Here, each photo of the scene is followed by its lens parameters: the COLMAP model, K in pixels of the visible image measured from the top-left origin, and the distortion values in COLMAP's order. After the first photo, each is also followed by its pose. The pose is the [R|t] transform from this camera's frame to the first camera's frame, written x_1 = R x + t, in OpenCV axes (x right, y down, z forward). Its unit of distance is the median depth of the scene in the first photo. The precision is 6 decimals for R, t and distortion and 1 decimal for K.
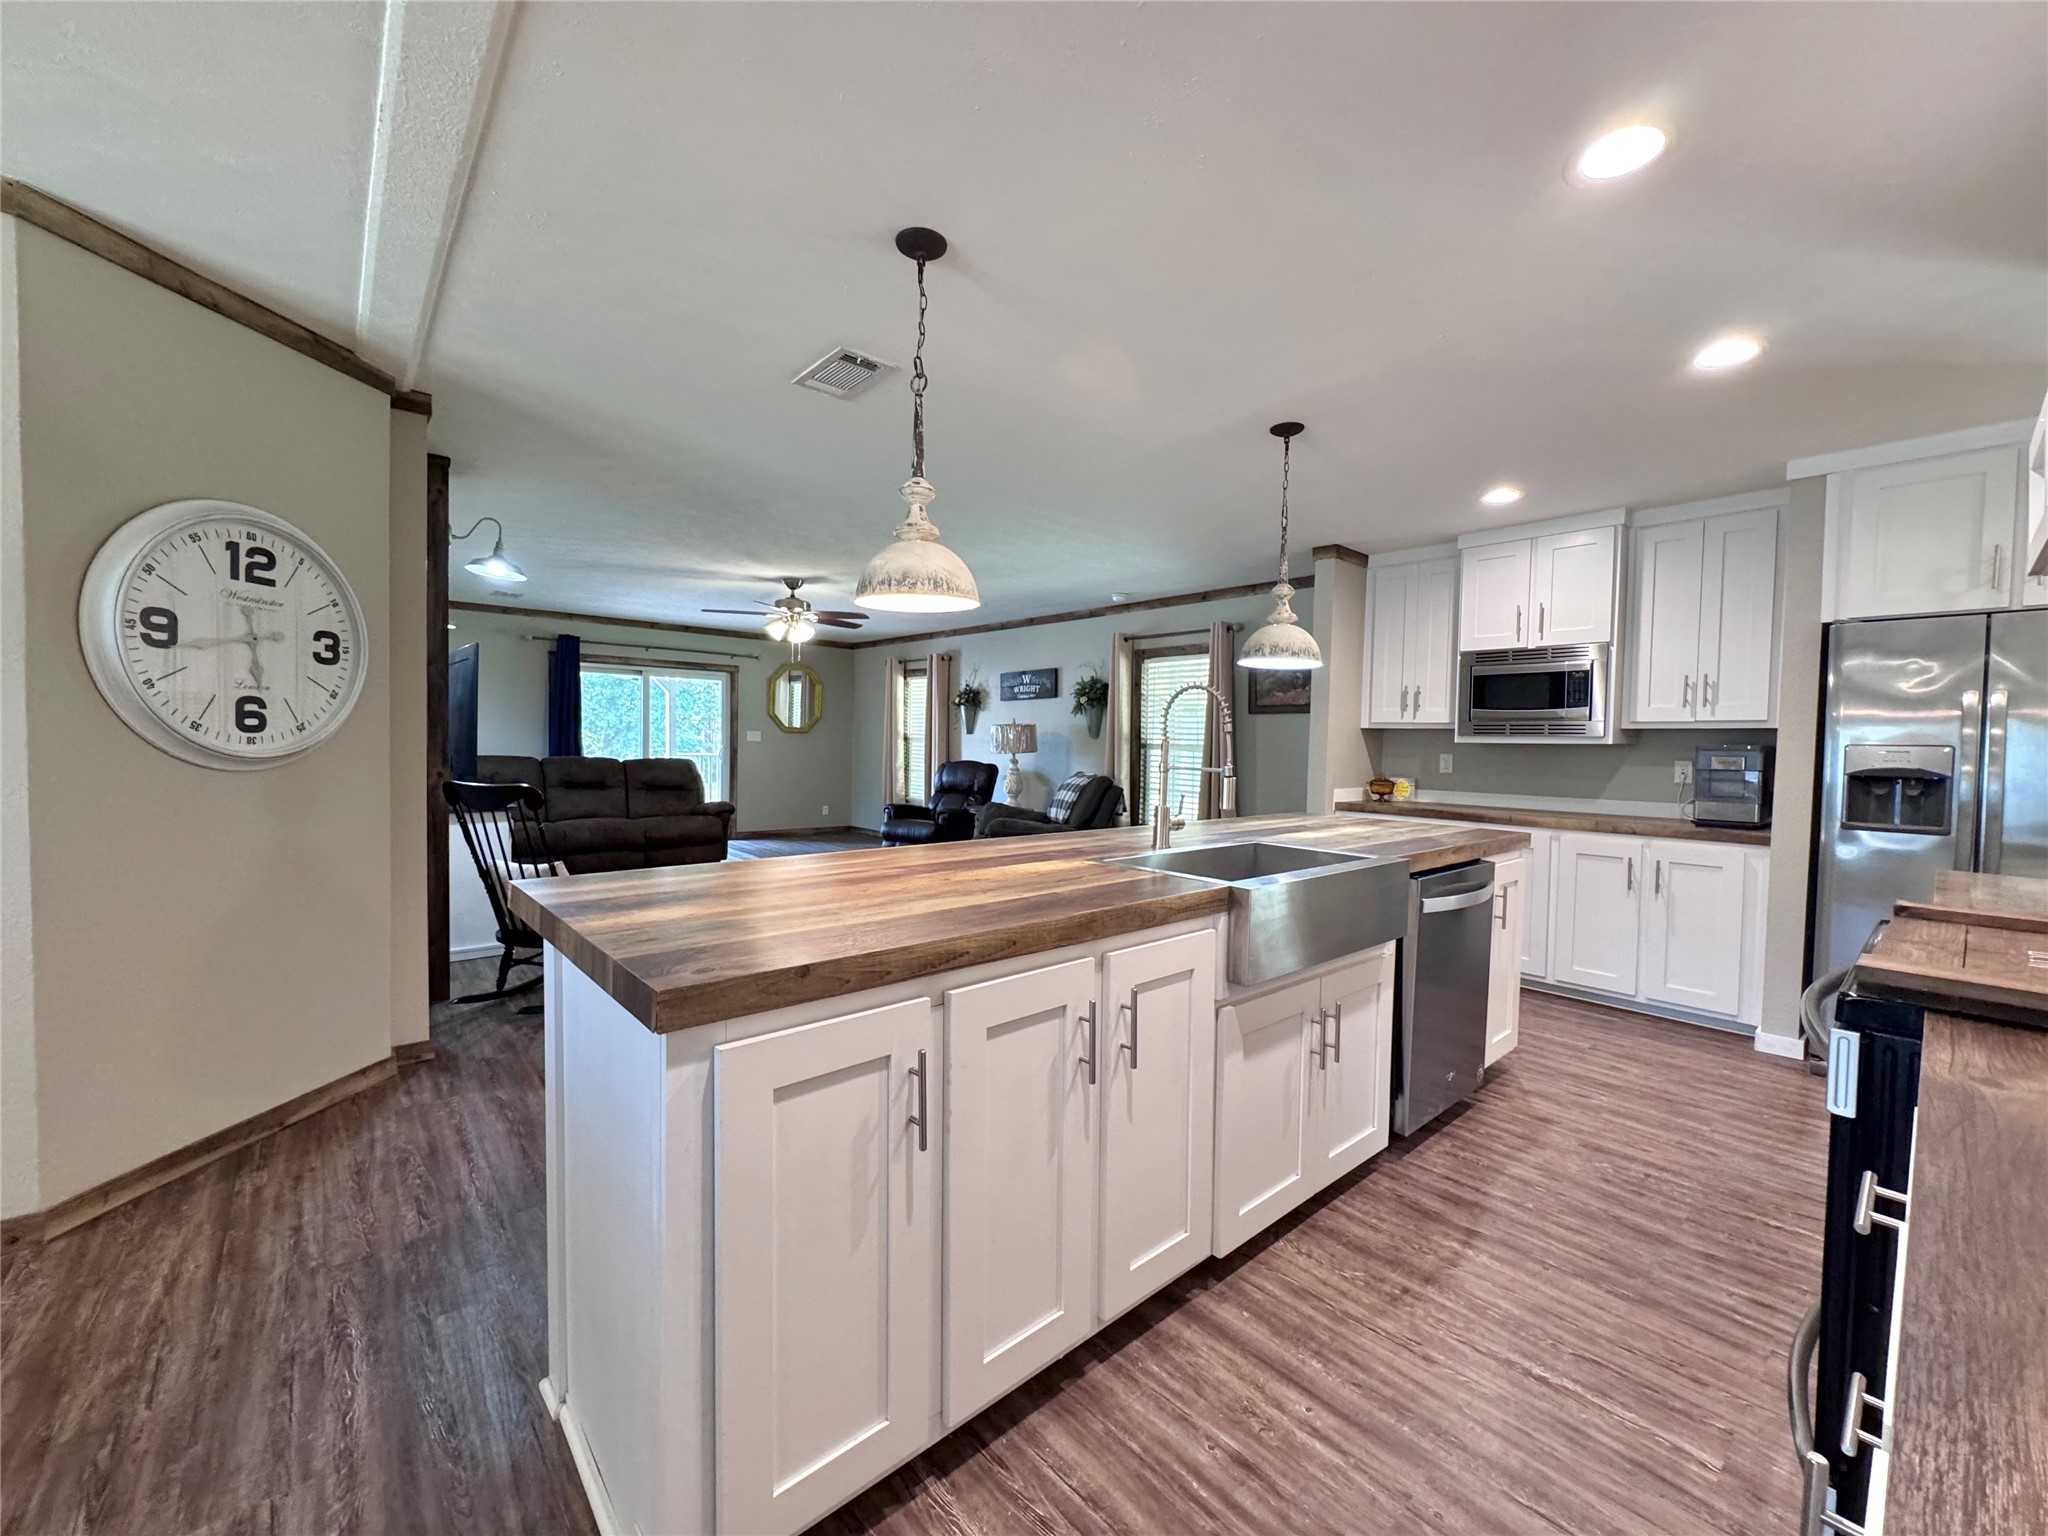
lens RADIAL K [[818.4, 0, 1026.5], [0, 818.4, 767.9], [0, 0, 1]] dist [-0.003777, 0.000331]
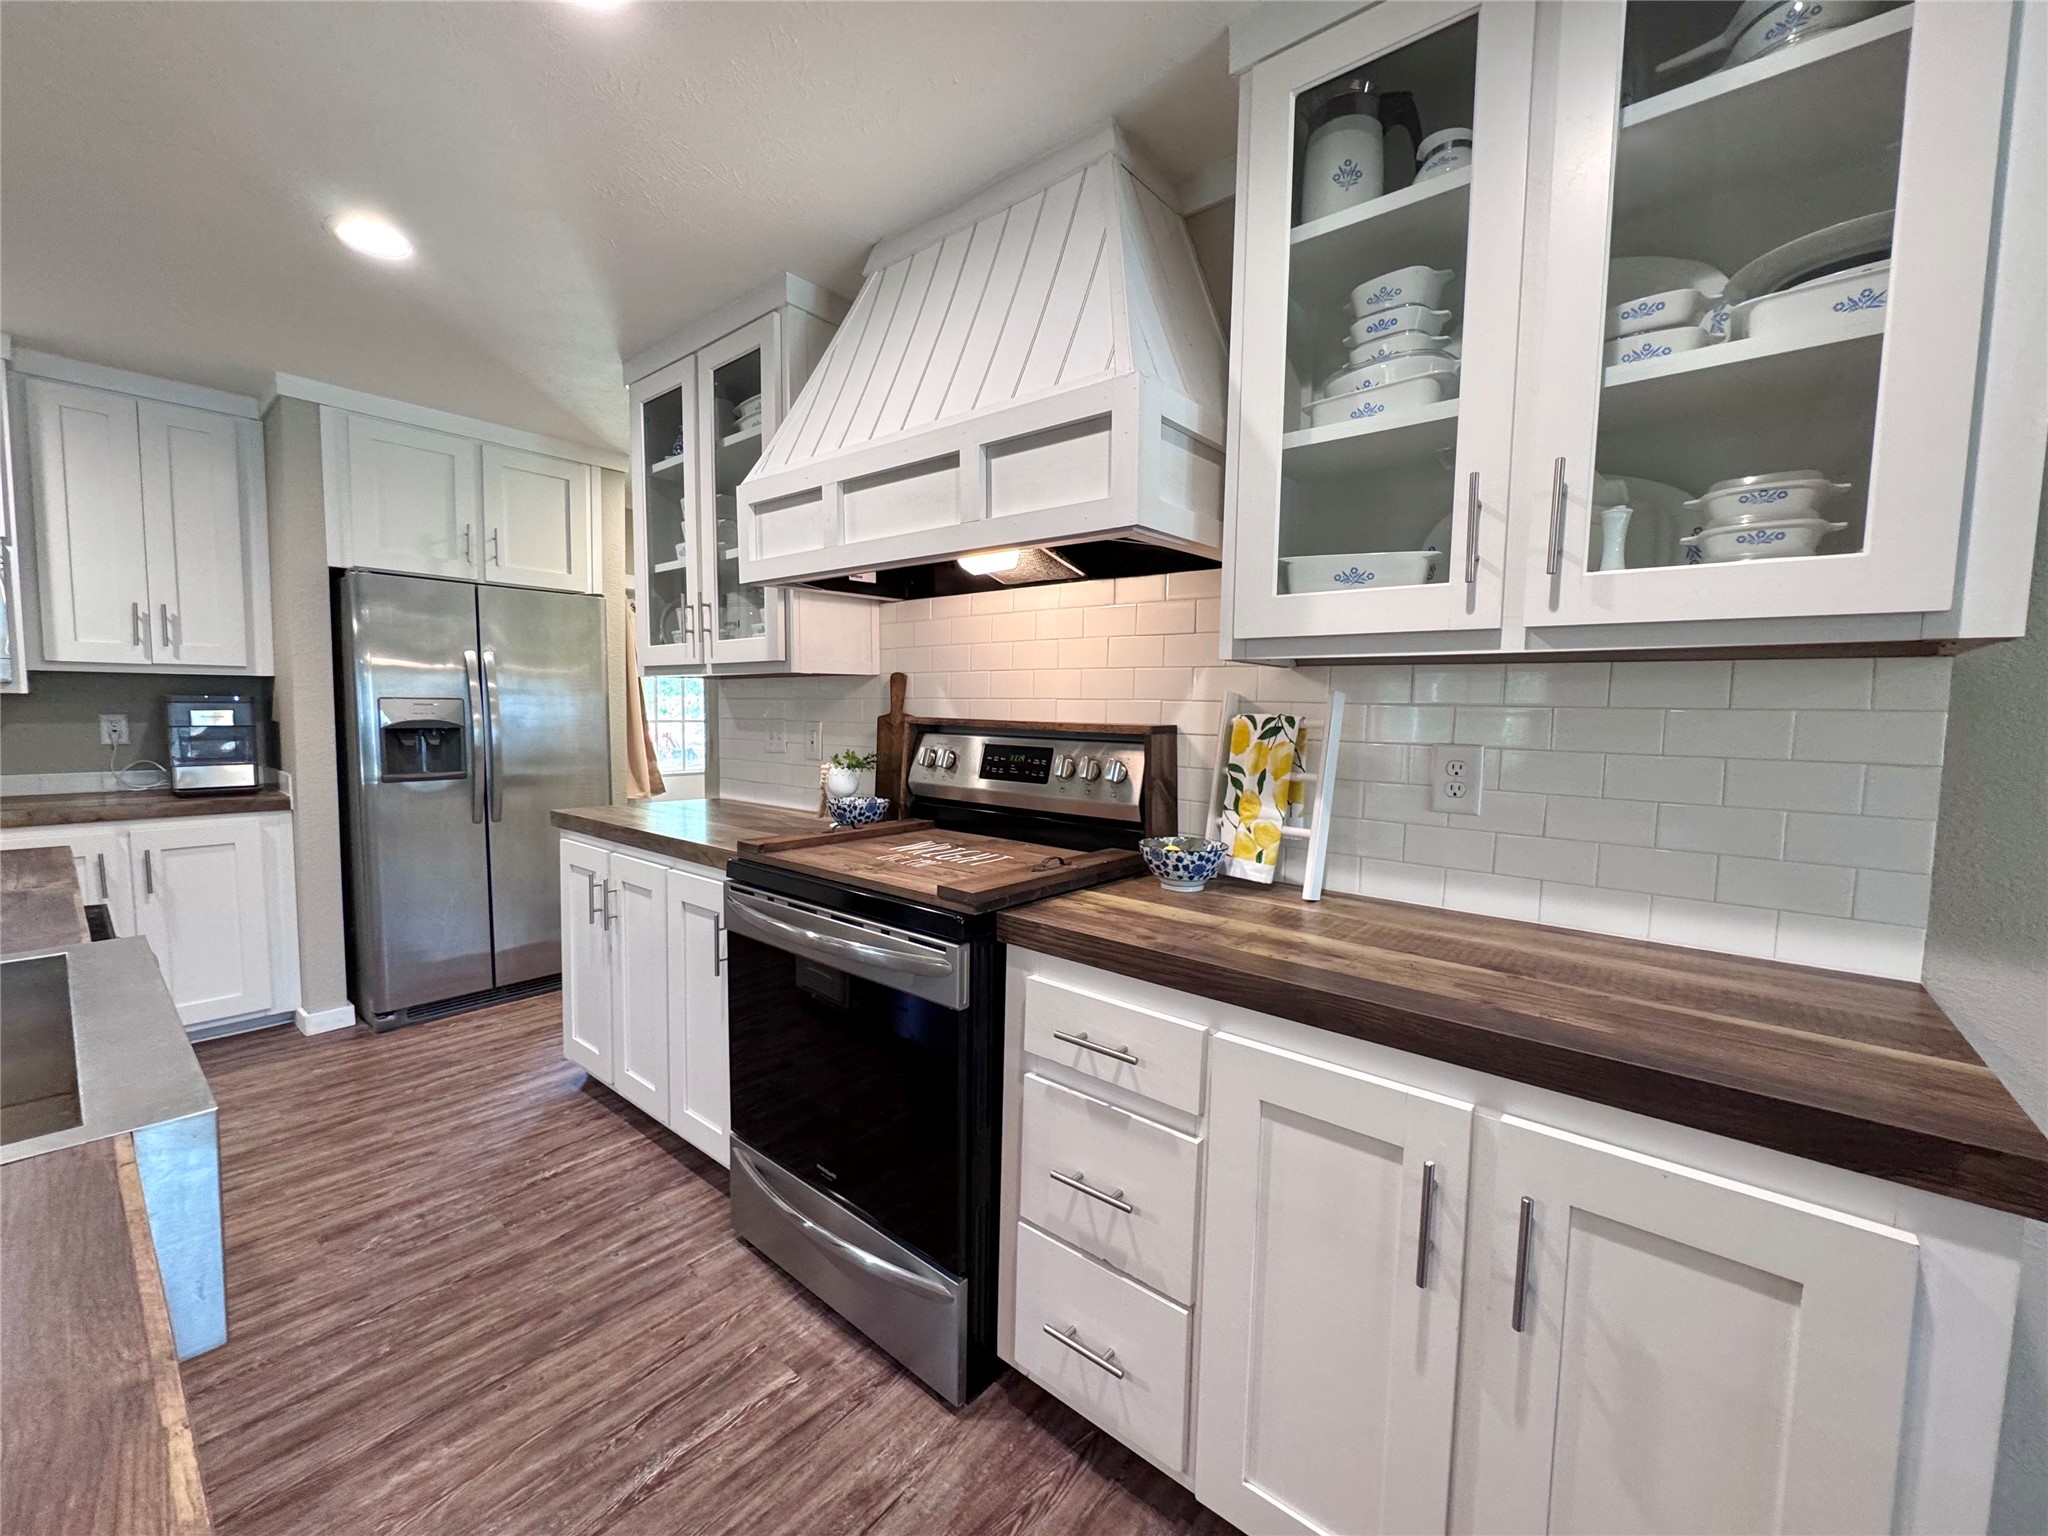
lens RADIAL K [[820.0, 0, 1019.1], [0, 820.0, 768.3], [0, 0, 1]] dist [-0.002061, -0.000083]
pose [[-0.149375, -0.094426, 0.984262, -0.074713], [0.012749, 0.995163, 0.097407, -0.023301], [-0.988698, 0.027098, -0.147448, 0.295013]]
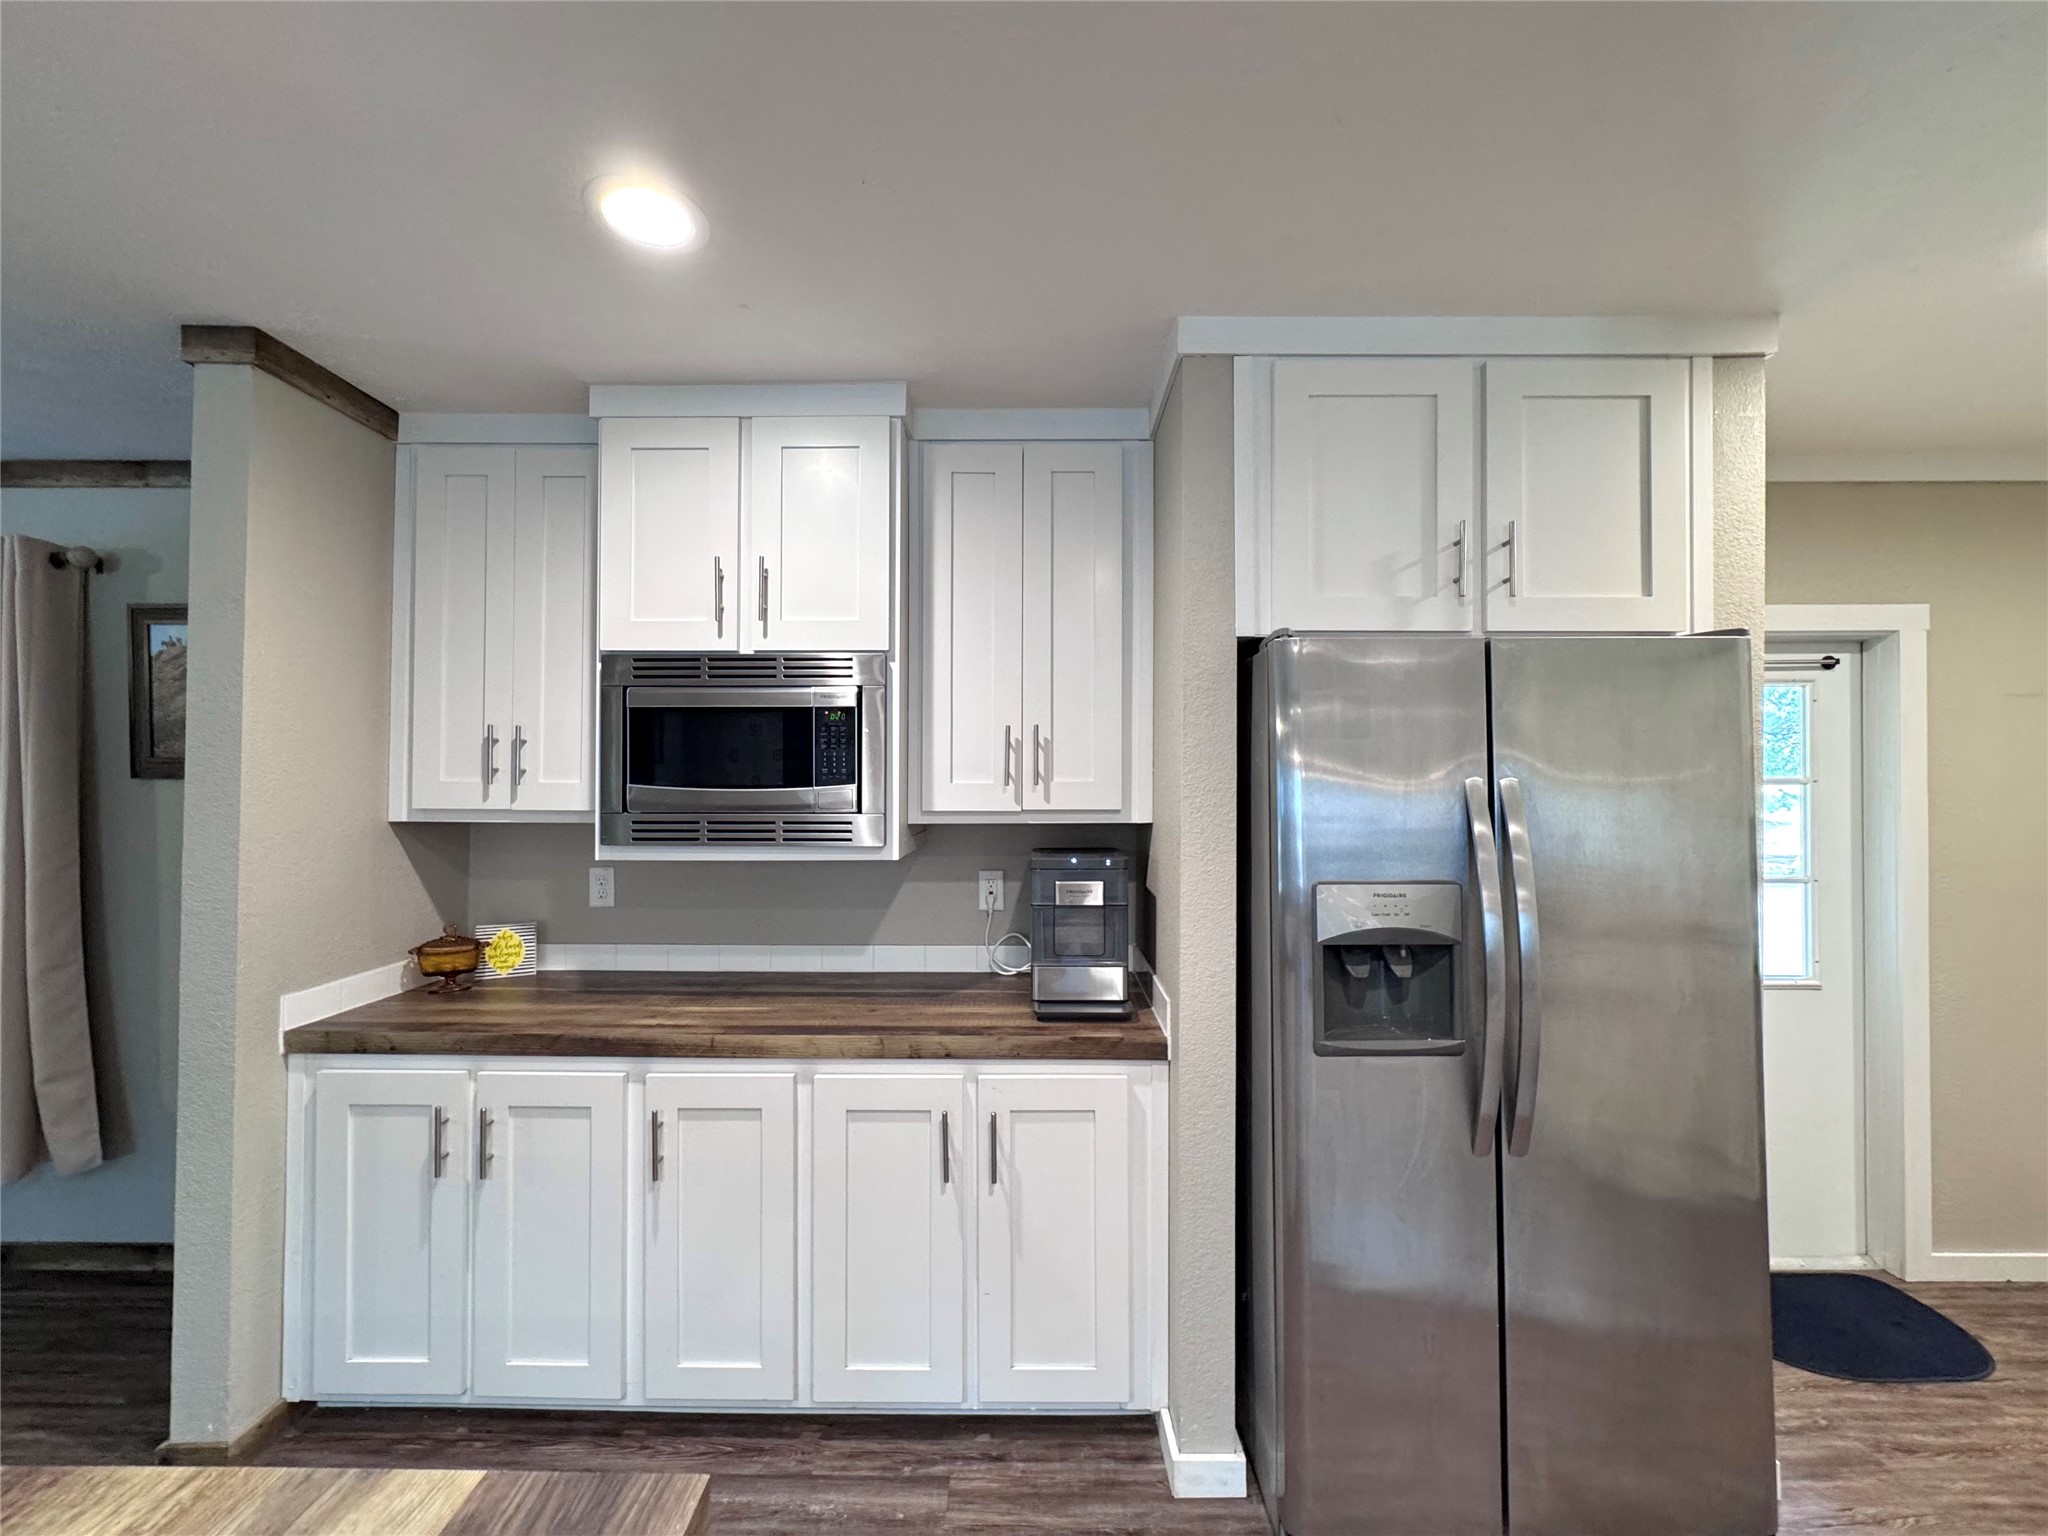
lens RADIAL K [[820.0, 0, 1019.1], [0, 820.0, 768.3], [0, 0, 1]] dist [-0.002061, -0.000083]
pose [[0.667225, -0.006971, 0.744824, 0.401096], [0.034700, 0.999161, -0.021733, -0.071486], [-0.744048, 0.040346, 0.666907, 0.618911]]
